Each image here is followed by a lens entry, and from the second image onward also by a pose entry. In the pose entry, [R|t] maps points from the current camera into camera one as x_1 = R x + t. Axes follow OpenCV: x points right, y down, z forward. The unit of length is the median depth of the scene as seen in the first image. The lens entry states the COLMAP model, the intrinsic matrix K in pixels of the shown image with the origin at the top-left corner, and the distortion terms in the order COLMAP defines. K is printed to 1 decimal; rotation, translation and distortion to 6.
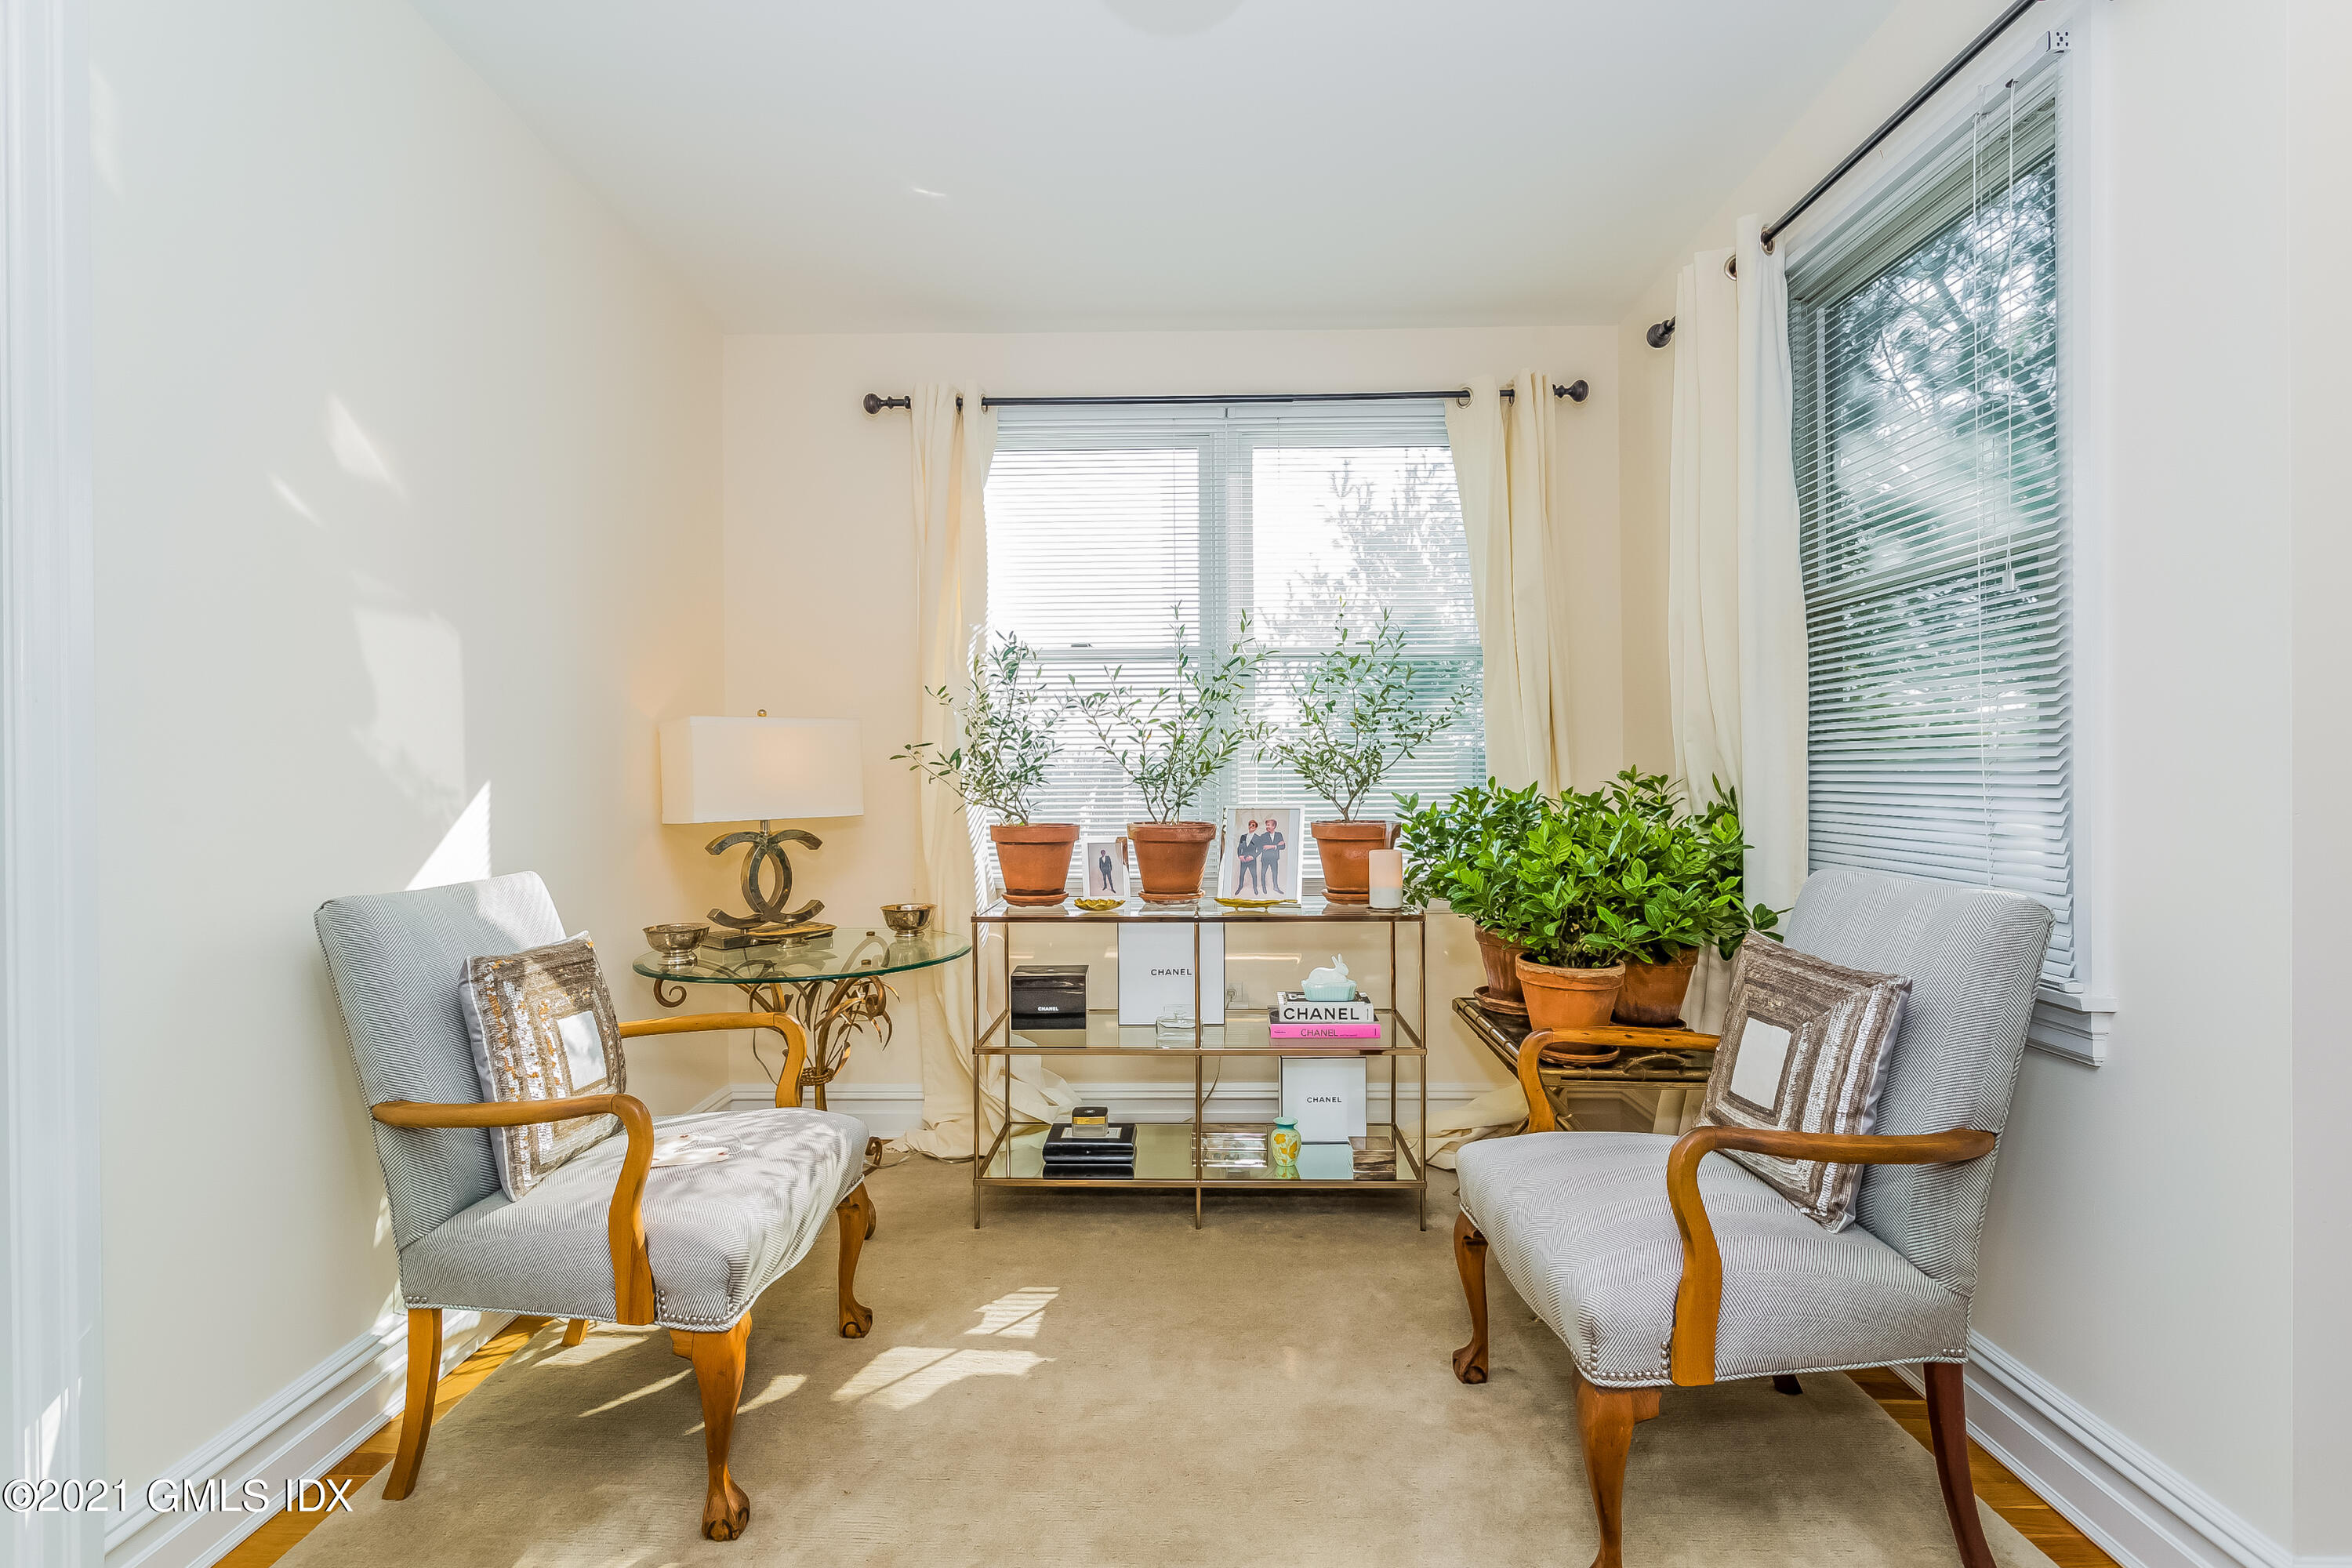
lens RADIAL K [[1159.4, 0, 1206.1], [0, 1159.4, 784.1], [0, 0, 1]] dist [-0.000291, 0.000750]
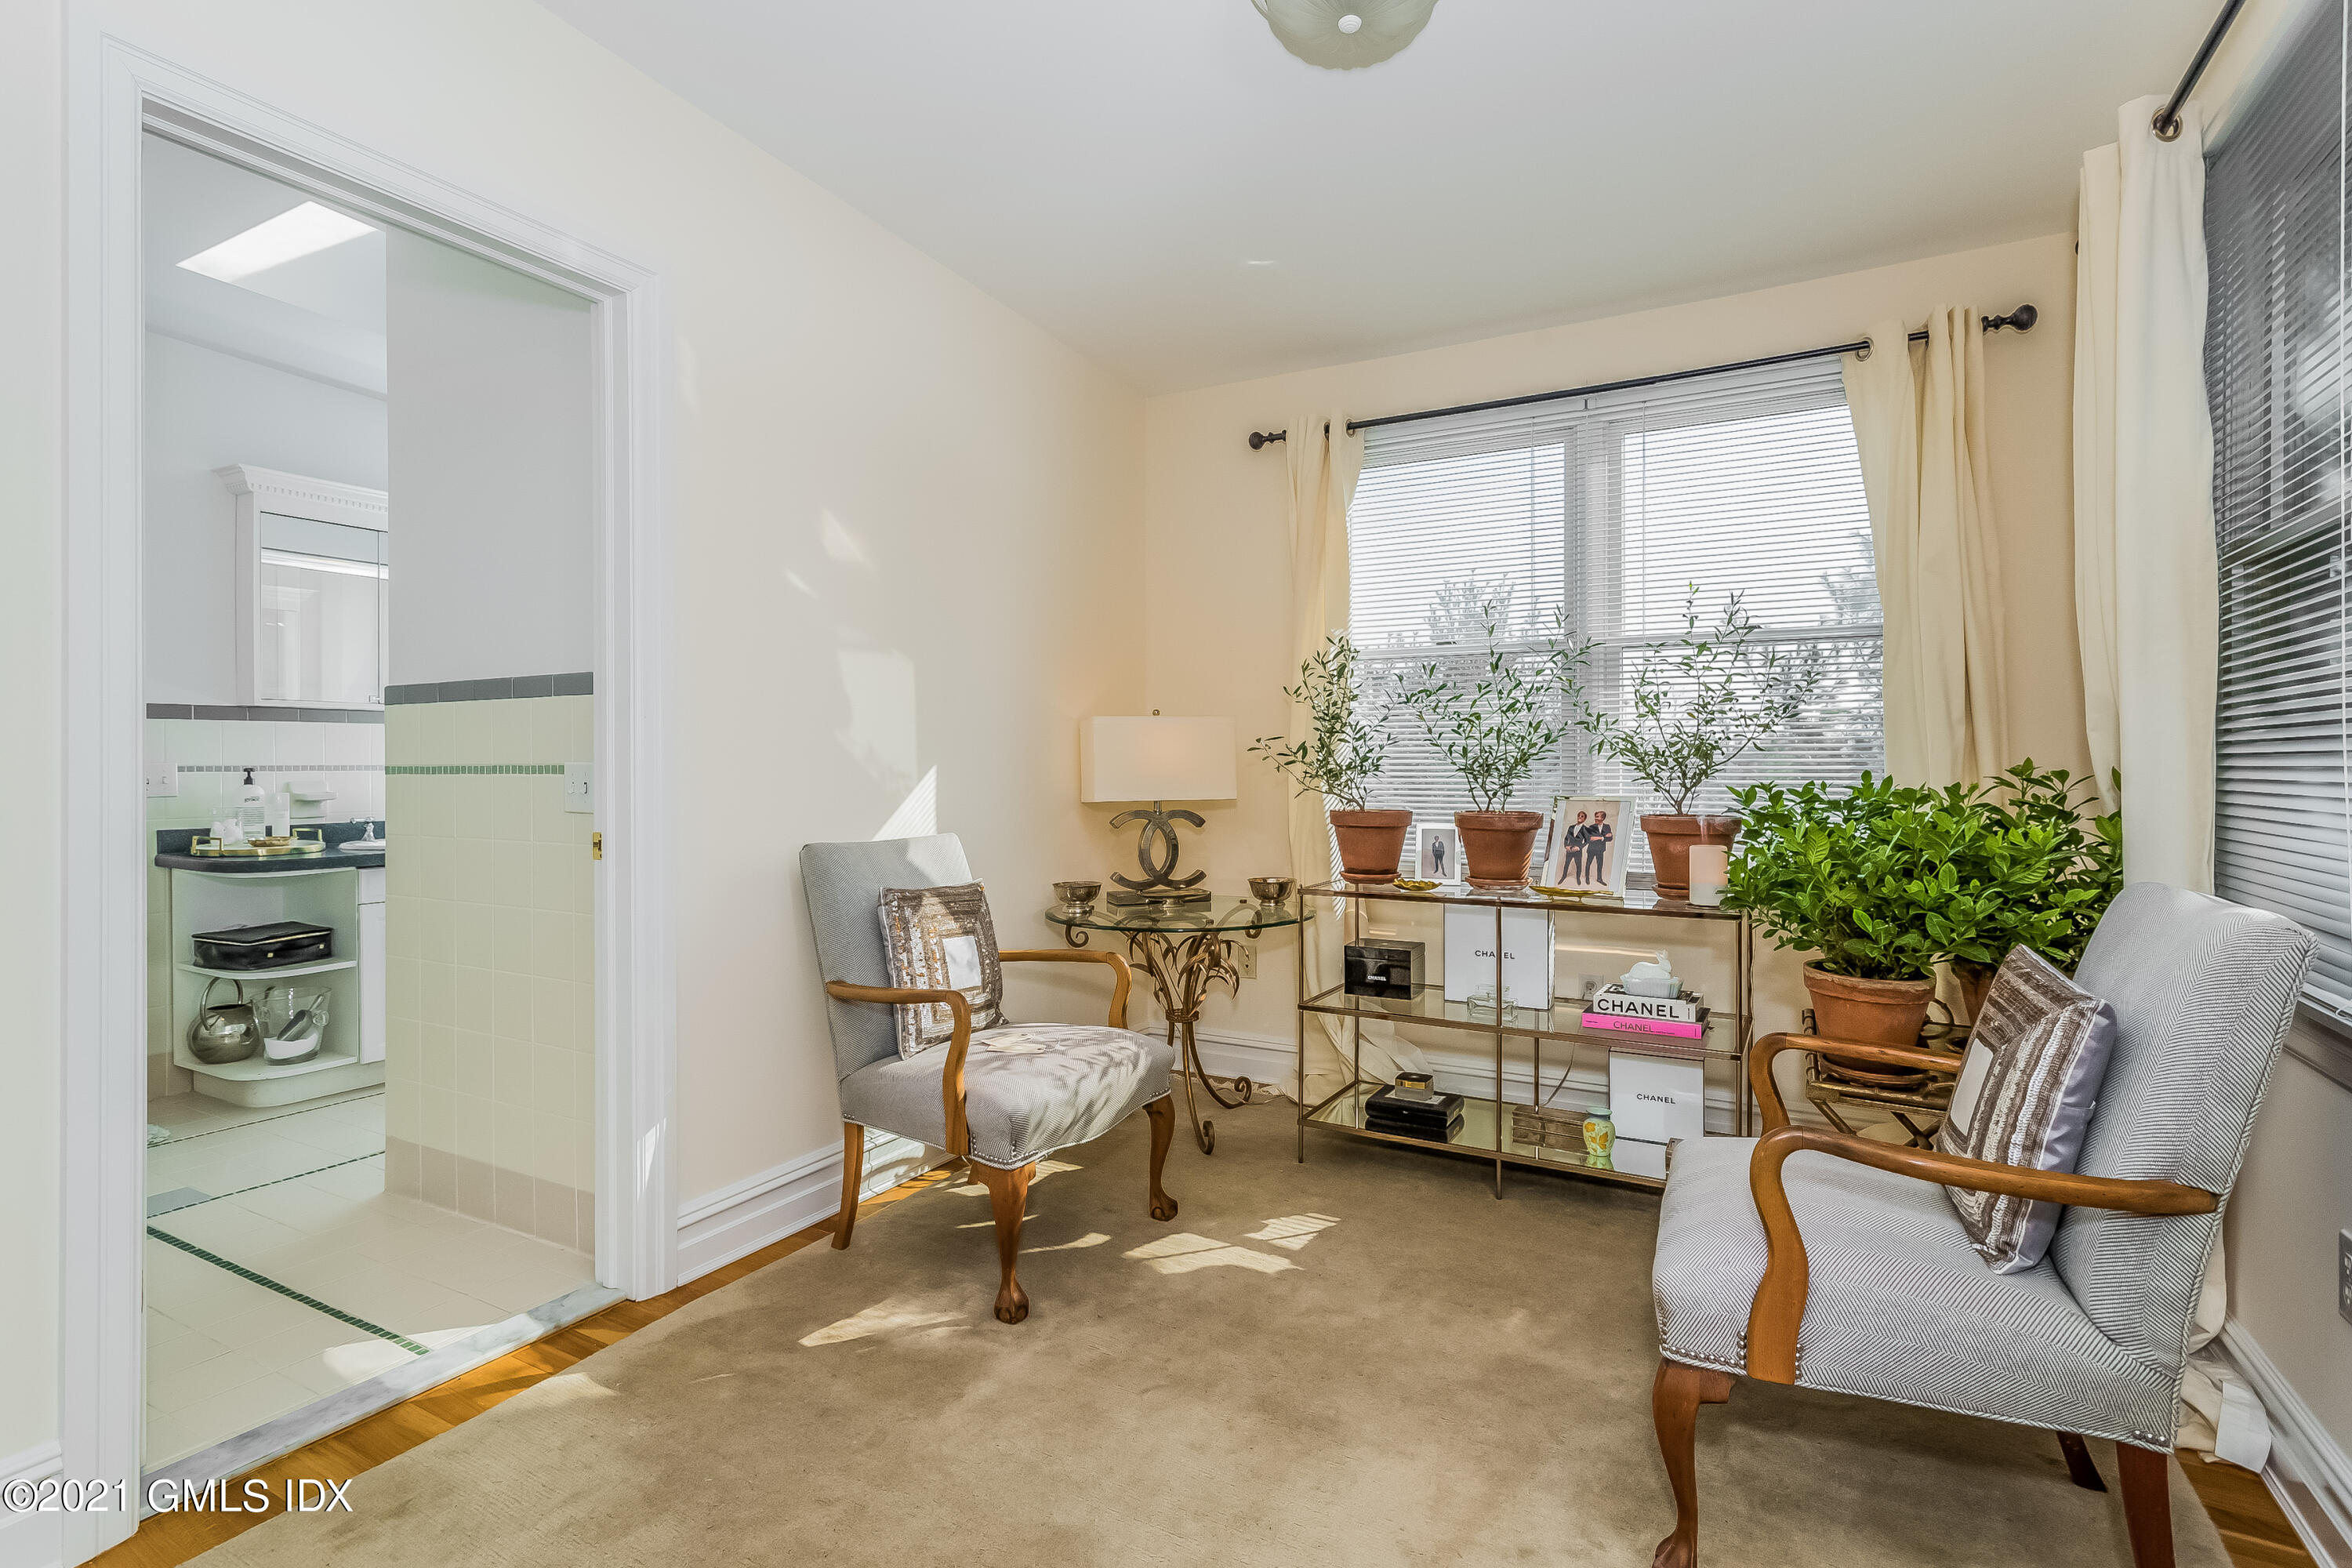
lens RADIAL K [[1163.3, 0, 1176.0], [0, 1163.3, 784.0], [0, 0, 1]] dist [0.012078, -0.008636]
pose [[0.879480, 0.013970, -0.475731, 0.227087], [-0.010354, 0.999894, 0.010220, 0.000512], [0.475823, -0.004063, 0.879532, -0.062704]]
